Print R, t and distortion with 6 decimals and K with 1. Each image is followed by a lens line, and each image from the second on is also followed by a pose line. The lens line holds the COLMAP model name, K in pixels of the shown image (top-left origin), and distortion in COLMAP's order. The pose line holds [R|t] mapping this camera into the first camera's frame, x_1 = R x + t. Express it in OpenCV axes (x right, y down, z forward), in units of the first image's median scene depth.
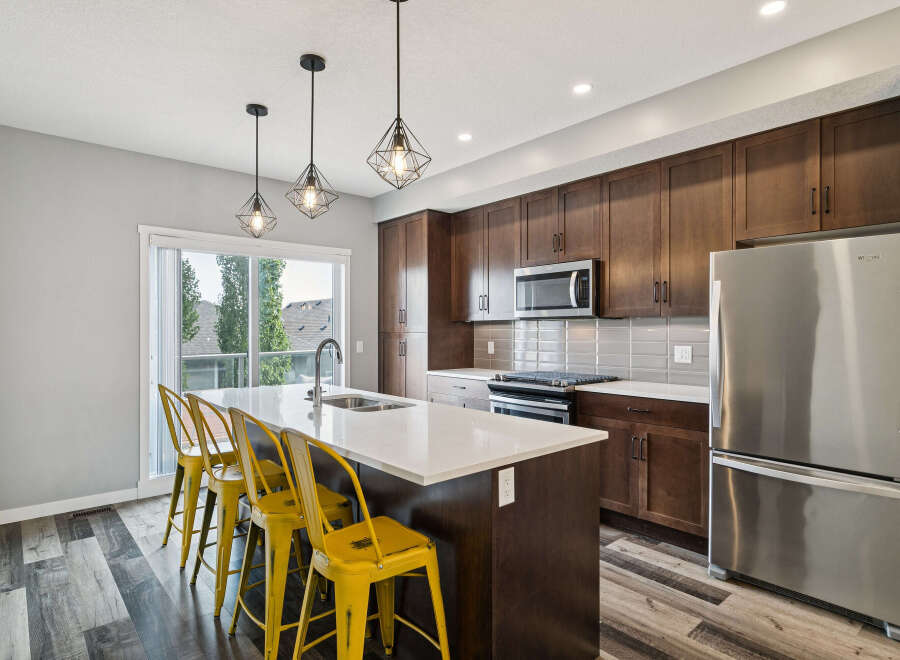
lens RADIAL K [[520.3, 0, 441.5], [0, 520.3, 331.4], [0, 0, 1]] dist [-0.008924, -0.001158]
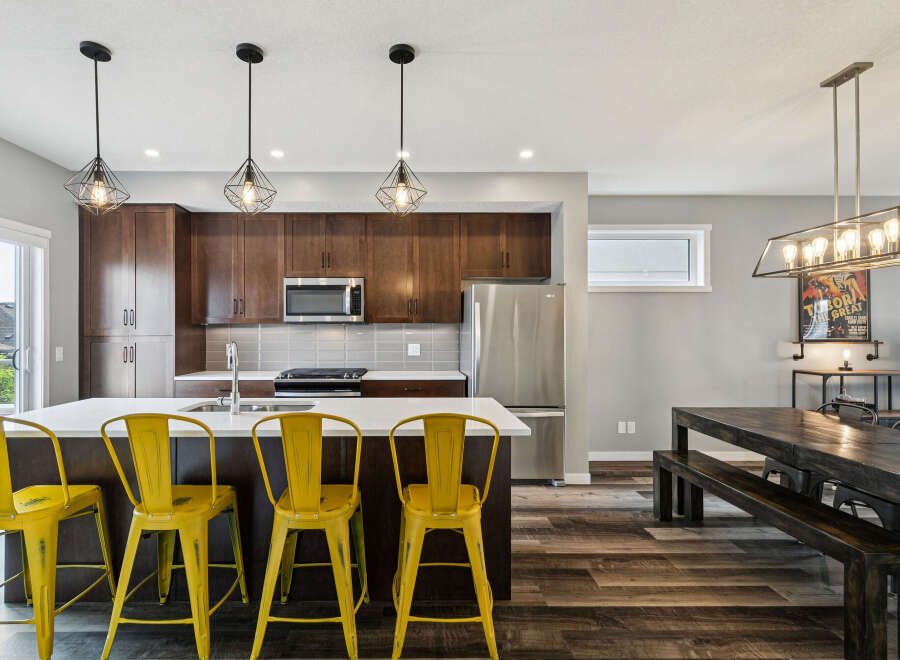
lens RADIAL K [[453.5, 0, 446.8], [0, 453.5, 330.4], [0, 0, 1]] dist [0.017337, -0.000481]
pose [[0.633684, 0.005085, 0.773575, -0.433433], [0.002569, 0.999959, -0.008677, 0.002147], [-0.773588, 0.007486, 0.633645, 0.121027]]
